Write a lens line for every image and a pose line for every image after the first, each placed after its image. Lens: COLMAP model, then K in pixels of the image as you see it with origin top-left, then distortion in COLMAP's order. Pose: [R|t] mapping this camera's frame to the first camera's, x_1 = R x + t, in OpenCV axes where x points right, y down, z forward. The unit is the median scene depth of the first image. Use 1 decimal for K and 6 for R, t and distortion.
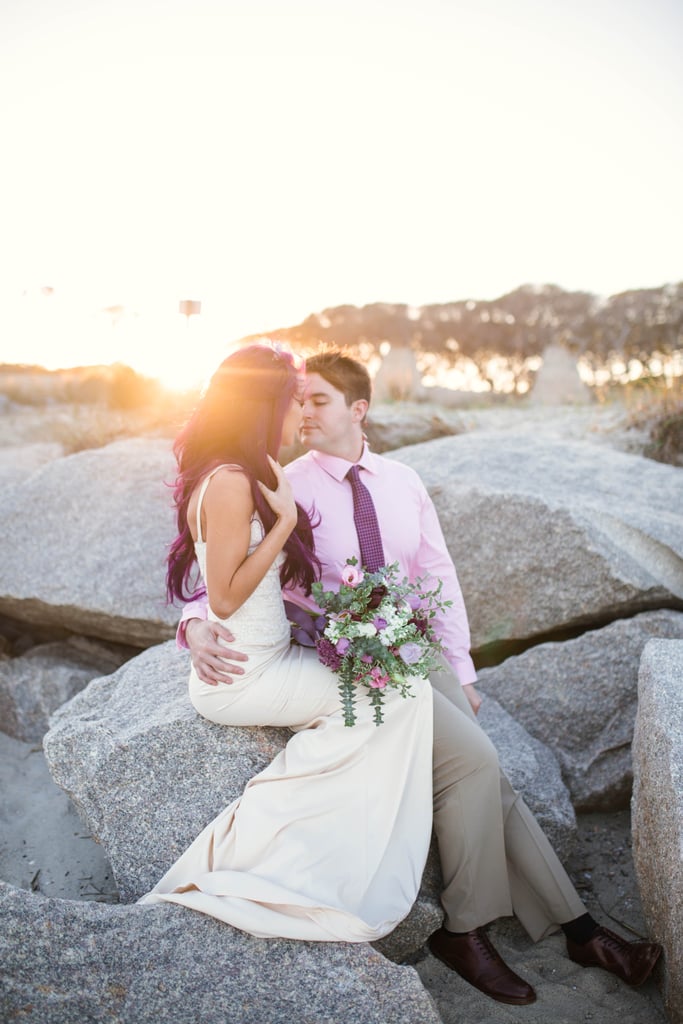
lens RADIAL K [[978.3, 0, 341.5], [0, 978.3, 512.0], [0, 0, 1]] dist [-0.066155, 0.100245]
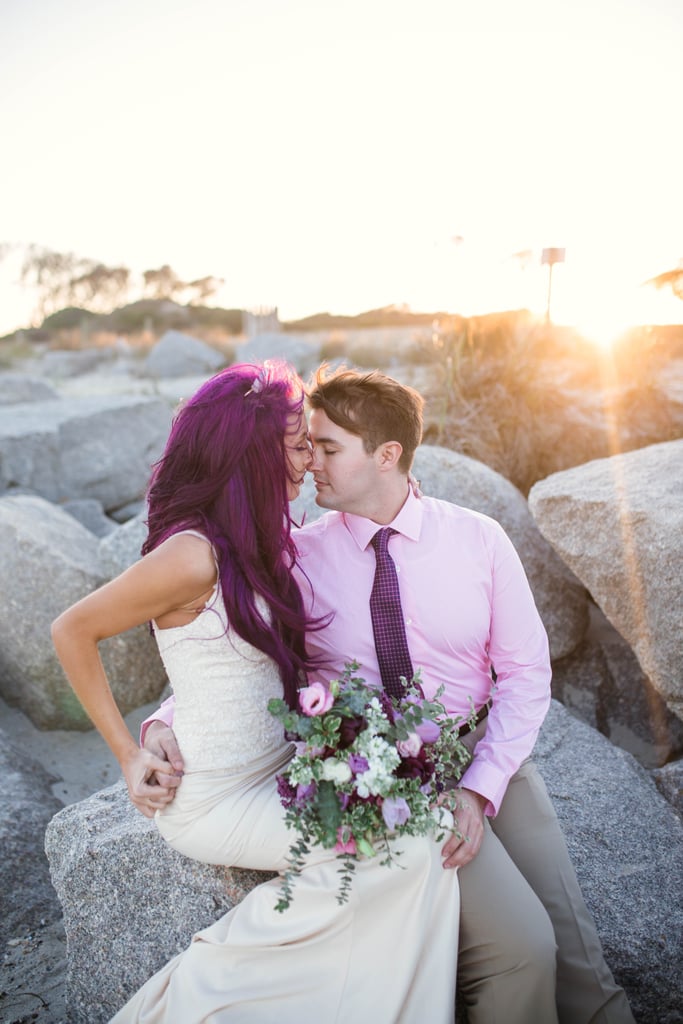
lens RADIAL K [[978.3, 0, 341.5], [0, 978.3, 512.0], [0, 0, 1]] dist [-0.066155, 0.100245]
pose [[0.912730, 0.035231, -0.407041, 0.199910], [-0.011995, 0.998156, 0.059497, -0.070385], [0.408386, -0.049423, 0.911470, 0.217965]]
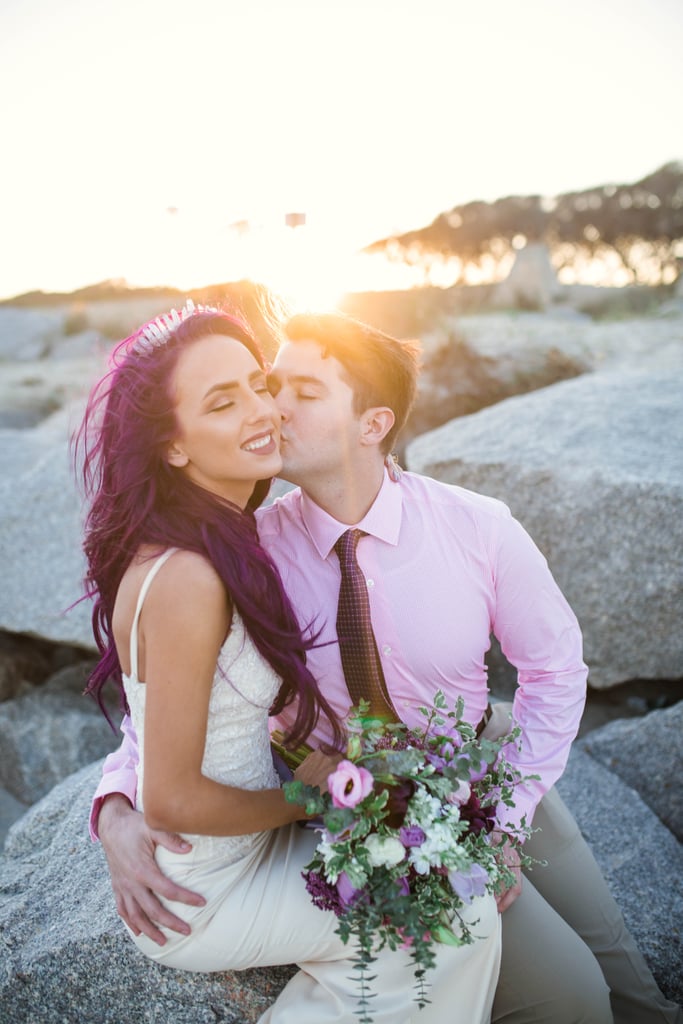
lens RADIAL K [[978.3, 0, 341.5], [0, 978.3, 512.0], [0, 0, 1]] dist [-0.066155, 0.100245]
pose [[0.988325, -0.038330, -0.147458, 0.057028], [0.052317, 0.994368, 0.092171, -0.071241], [0.143095, -0.098810, 0.984764, 0.283733]]
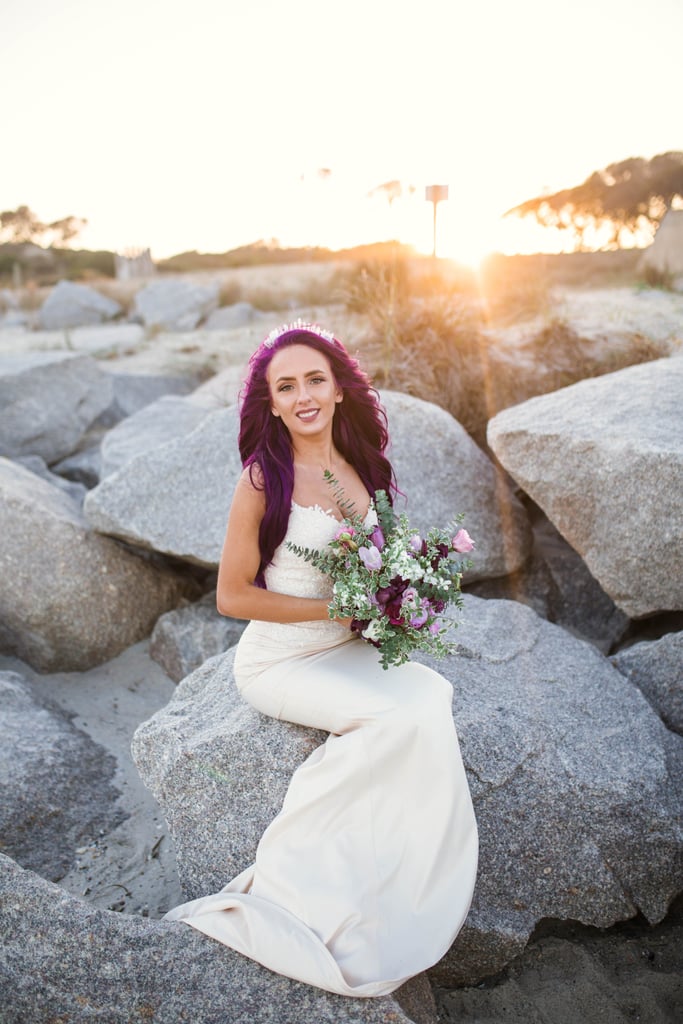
lens RADIAL K [[978.3, 0, 341.5], [0, 978.3, 512.0], [0, 0, 1]] dist [-0.066155, 0.100245]
pose [[0.956800, 0.001754, -0.290741, 0.144147], [0.036104, 0.991525, 0.124796, -0.084089], [0.288496, -0.129902, 0.948628, 0.078260]]
